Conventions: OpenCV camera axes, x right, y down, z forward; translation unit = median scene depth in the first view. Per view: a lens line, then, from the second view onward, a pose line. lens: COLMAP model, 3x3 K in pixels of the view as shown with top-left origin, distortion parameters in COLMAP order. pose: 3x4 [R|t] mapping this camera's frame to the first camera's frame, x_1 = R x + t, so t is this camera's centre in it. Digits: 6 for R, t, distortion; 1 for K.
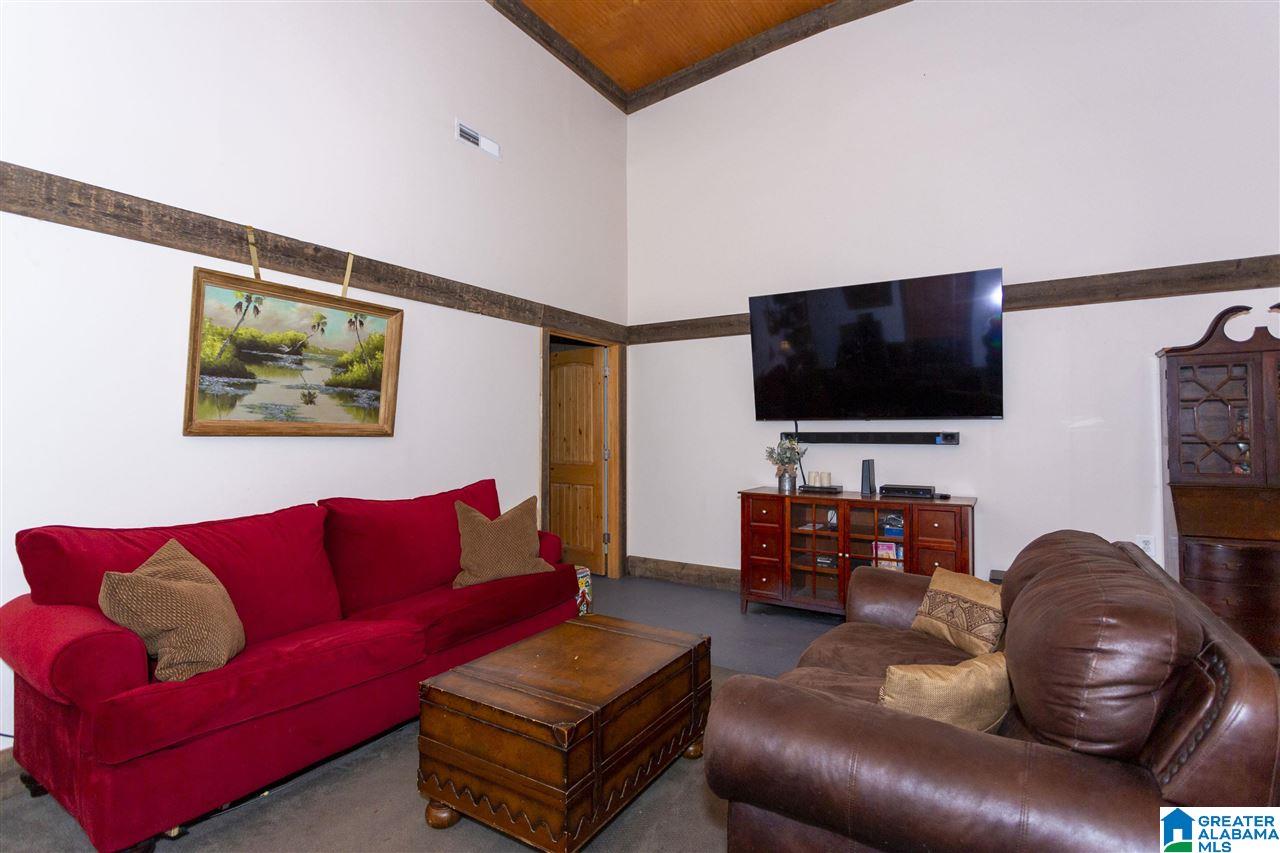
lens RADIAL K [[607.2, 0, 641.4], [0, 607.2, 430.7], [0, 0, 1]] dist [-0.000252, -0.000020]
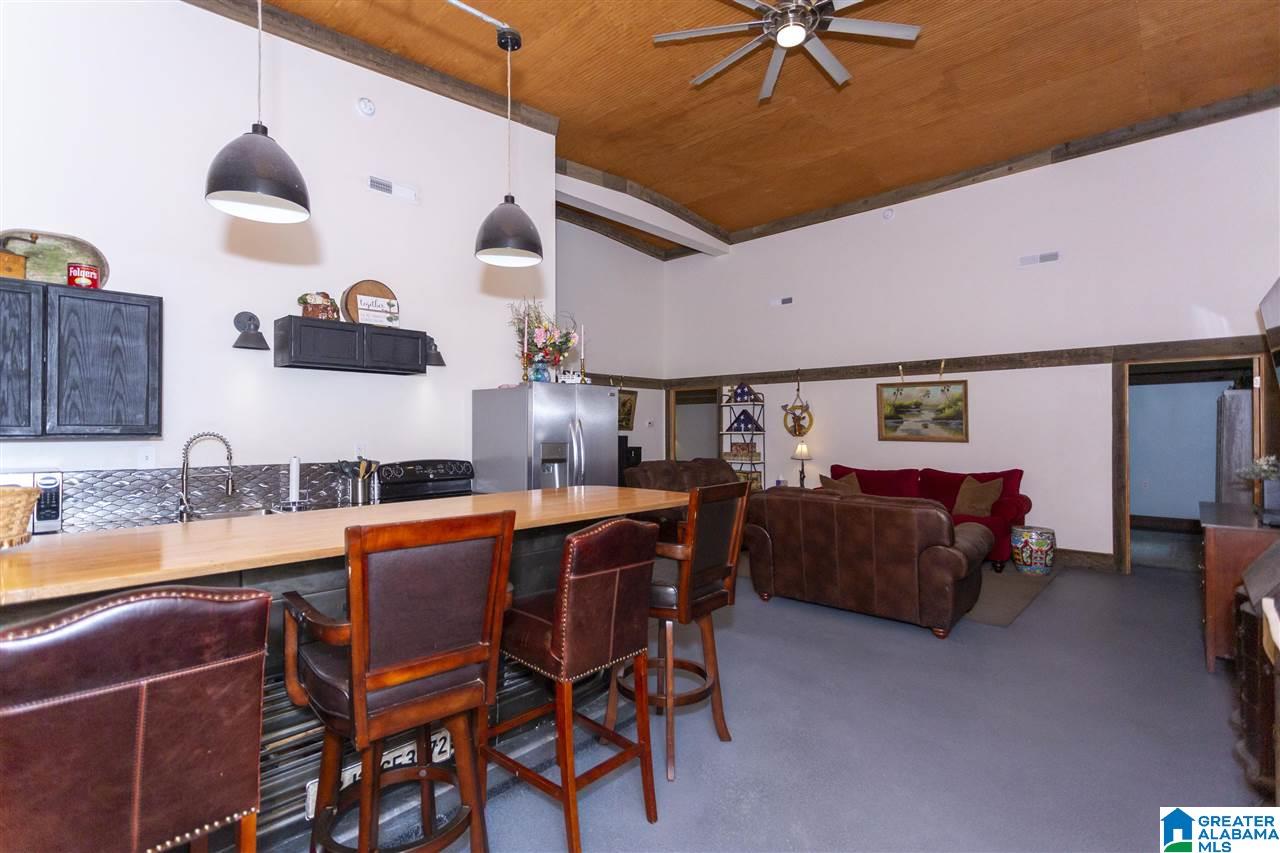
lens RADIAL K [[607.2, 0, 636.9], [0, 607.2, 422.7], [0, 0, 1]] dist [-0.000252, -0.000020]
pose [[-0.178235, -0.012227, -0.983912, 1.973977], [0.003314, 0.999910, -0.013026, -0.038309], [0.983982, -0.005582, -0.178179, 0.315694]]
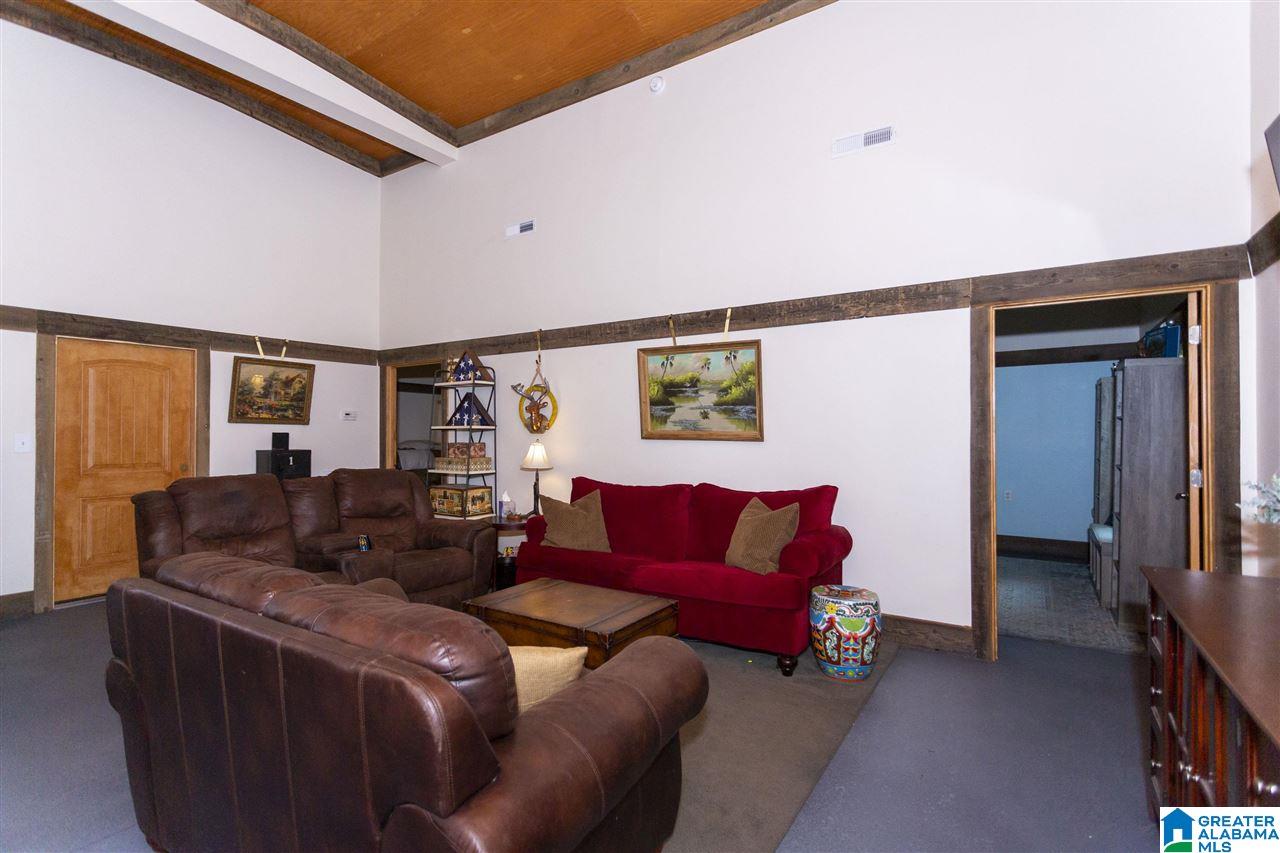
lens RADIAL K [[607.2, 0, 639.9], [0, 607.2, 423.7], [0, 0, 1]] dist [-0.000252, -0.000020]
pose [[-0.009651, -0.011644, -0.999886, 0.943161], [0.004962, 0.999919, -0.011692, -0.015195], [0.999941, -0.005074, -0.009592, 0.852680]]
